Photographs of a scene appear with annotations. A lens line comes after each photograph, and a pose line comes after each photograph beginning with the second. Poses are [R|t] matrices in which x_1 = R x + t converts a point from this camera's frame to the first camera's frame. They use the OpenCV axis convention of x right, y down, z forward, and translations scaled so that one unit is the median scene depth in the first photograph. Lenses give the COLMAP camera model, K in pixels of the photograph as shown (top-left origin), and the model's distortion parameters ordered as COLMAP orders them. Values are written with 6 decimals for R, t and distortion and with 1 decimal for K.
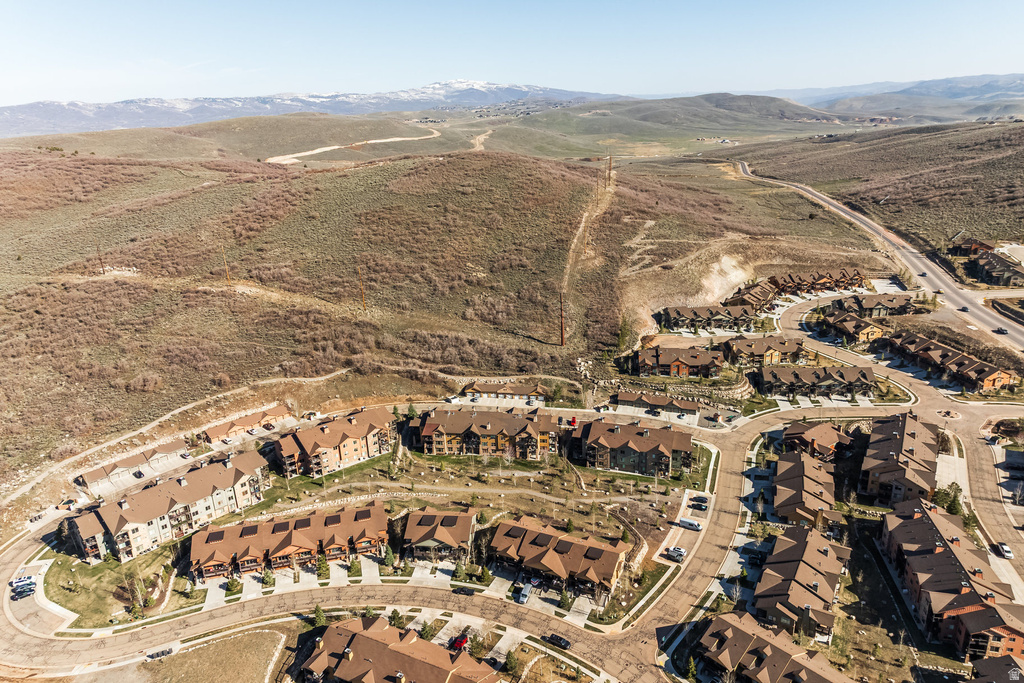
lens RADIAL K [[690.6, 0, 515.4], [0, 690.6, 354.1], [0, 0, 1]] dist [0.032073, -0.004103]
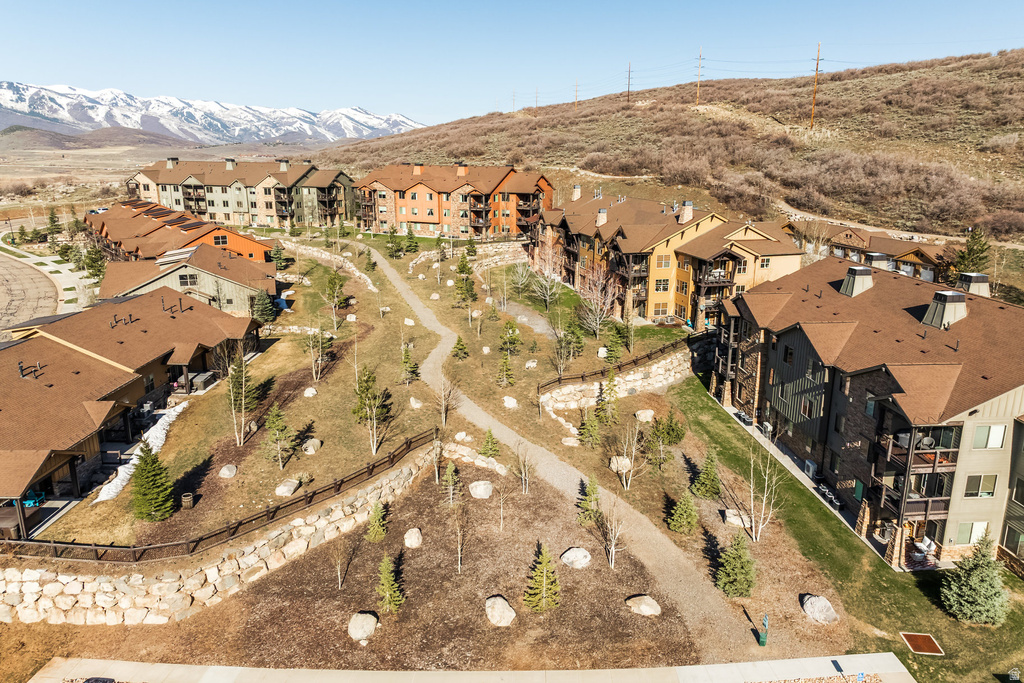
lens RADIAL K [[697.4, 0, 524.2], [0, 697.4, 332.7], [0, 0, 1]] dist [0.018306, 0.022113]
pose [[0.431385, 0.267361, -0.861641, 0.252830], [-0.327681, 0.936286, 0.126468, 0.110145], [0.840555, 0.227787, 0.491509, 0.670296]]
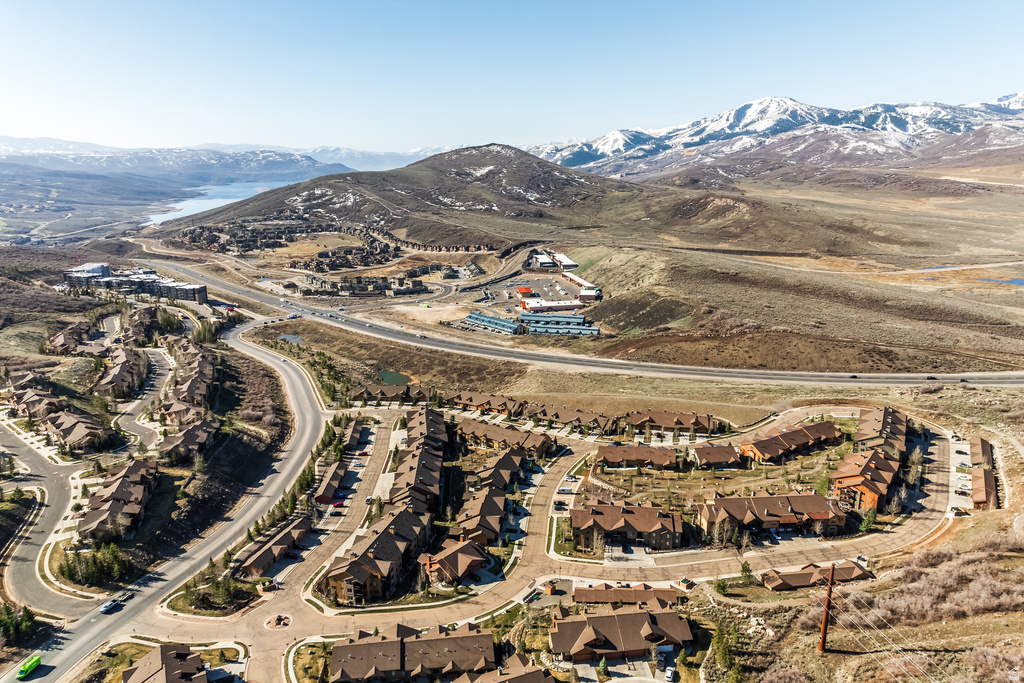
lens RADIAL K [[690.6, 0, 515.4], [0, 690.6, 354.1], [0, 0, 1]] dist [0.032073, -0.004103]
pose [[-0.969256, 0.112047, -0.219064, 0.455708], [-0.039284, 0.808414, 0.587303, -0.591796], [0.242900, 0.577852, -0.779158, 1.387442]]
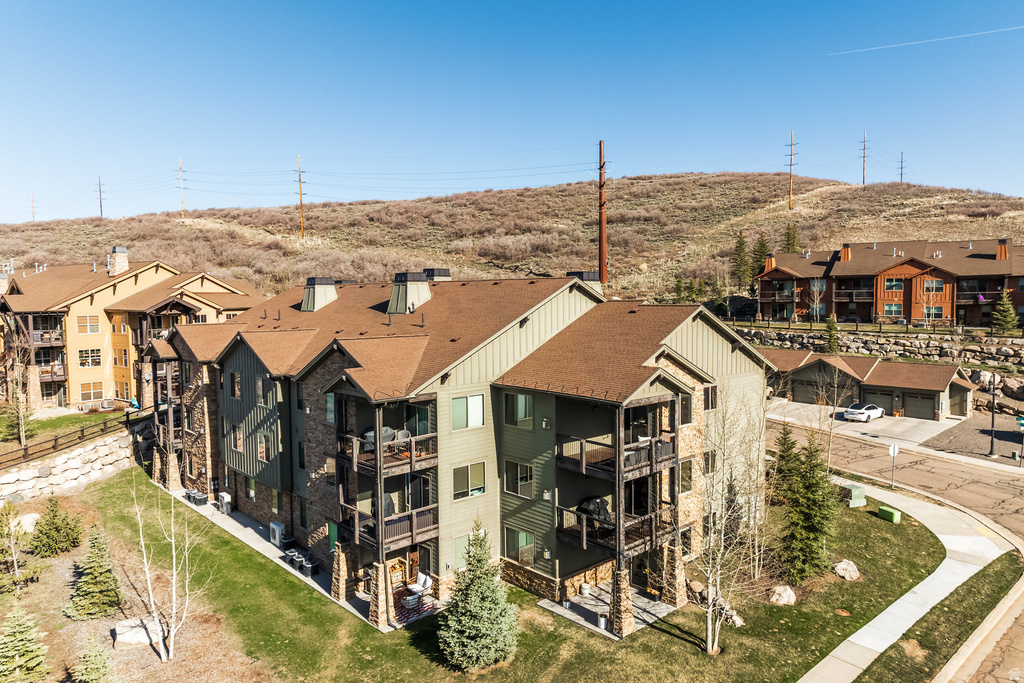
lens RADIAL K [[701.9, 0, 512.0], [0, 701.9, 341.5], [0, 0, 1]] dist [0.019235, -0.002648]
pose [[0.883430, 0.063256, -0.464274, 0.233551], [-0.184000, 0.958086, -0.219582, 0.127580], [0.430925, 0.279411, 0.858040, 0.725648]]
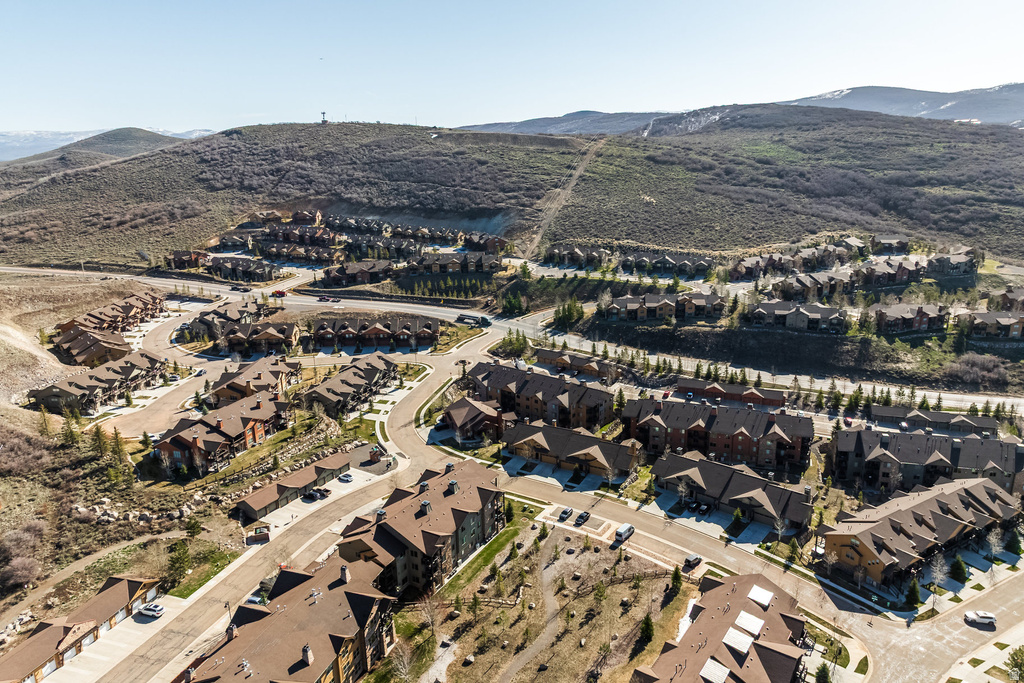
lens RADIAL K [[690.6, 0, 515.4], [0, 690.6, 354.1], [0, 0, 1]] dist [0.032073, -0.004103]
pose [[0.162656, -0.247727, 0.955078, -0.307002], [0.350484, 0.919349, 0.178770, -0.073688], [-0.922336, 0.305661, 0.236362, 0.628816]]
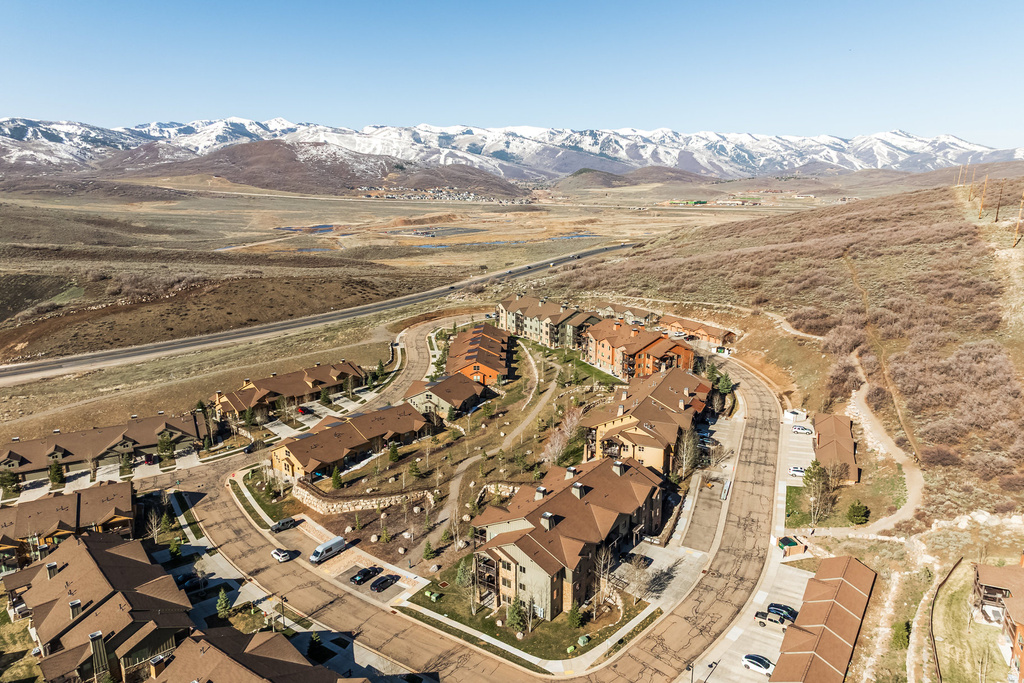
lens RADIAL K [[690.6, 0, 515.4], [0, 690.6, 354.1], [0, 0, 1]] dist [0.032073, -0.004103]
pose [[-0.259461, 0.277523, -0.925019, 0.511928], [-0.317702, 0.879982, 0.353124, -0.115973], [0.912001, 0.385502, -0.140151, 0.836600]]
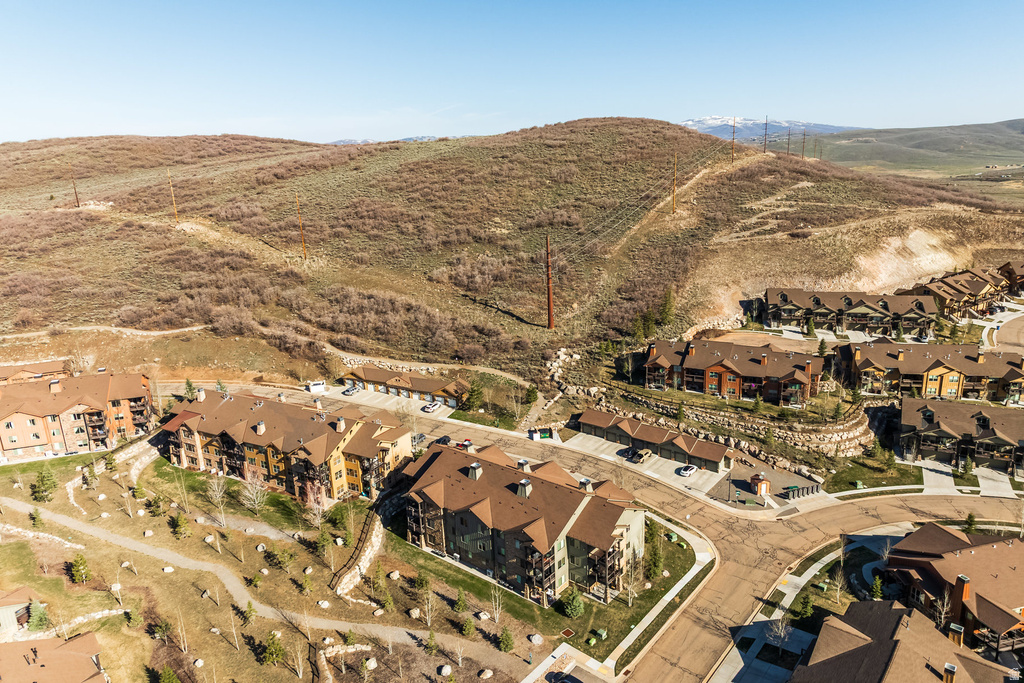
lens RADIAL K [[697.5, 0, 514.2], [0, 697.5, 354.0], [0, 0, 1]] dist [0.020845, 0.004712]
pose [[0.941994, 0.099335, -0.320594, 0.261535], [-0.115989, 0.992695, -0.033226, 0.037432], [0.314952, 0.068484, 0.946634, 0.472841]]
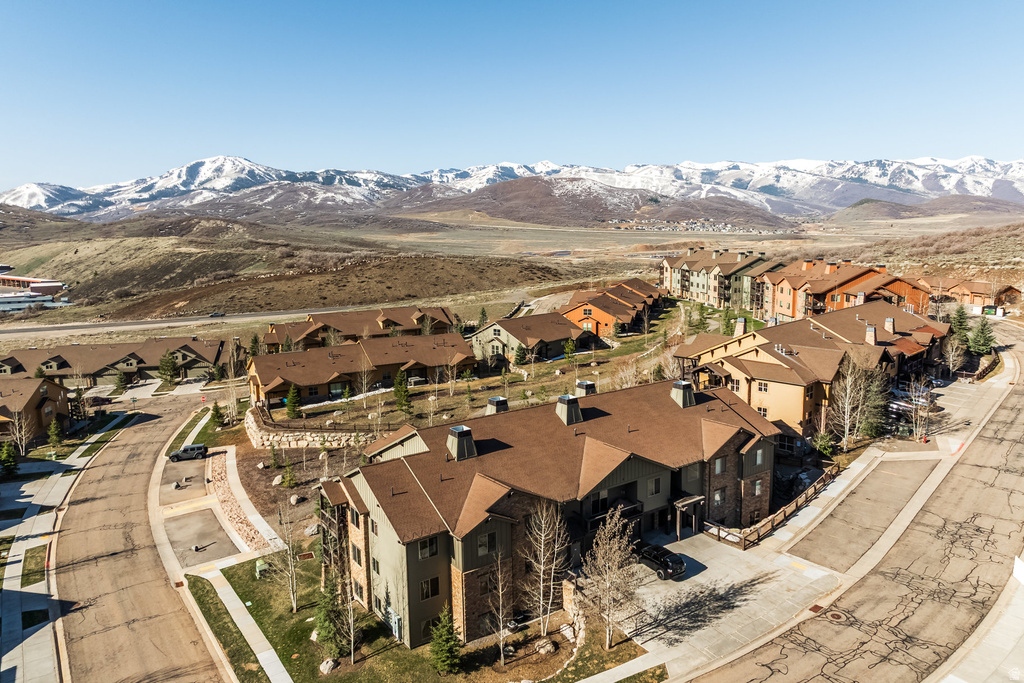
lens RADIAL K [[721.0, 0, 535.0], [0, 721.0, 344.5], [0, 0, 1]] dist [0.027893, -0.005066]
pose [[-0.557676, 0.186479, -0.808841, 0.323315], [-0.252273, 0.890267, 0.379188, -0.009247], [0.790795, 0.415513, -0.449436, 0.924246]]
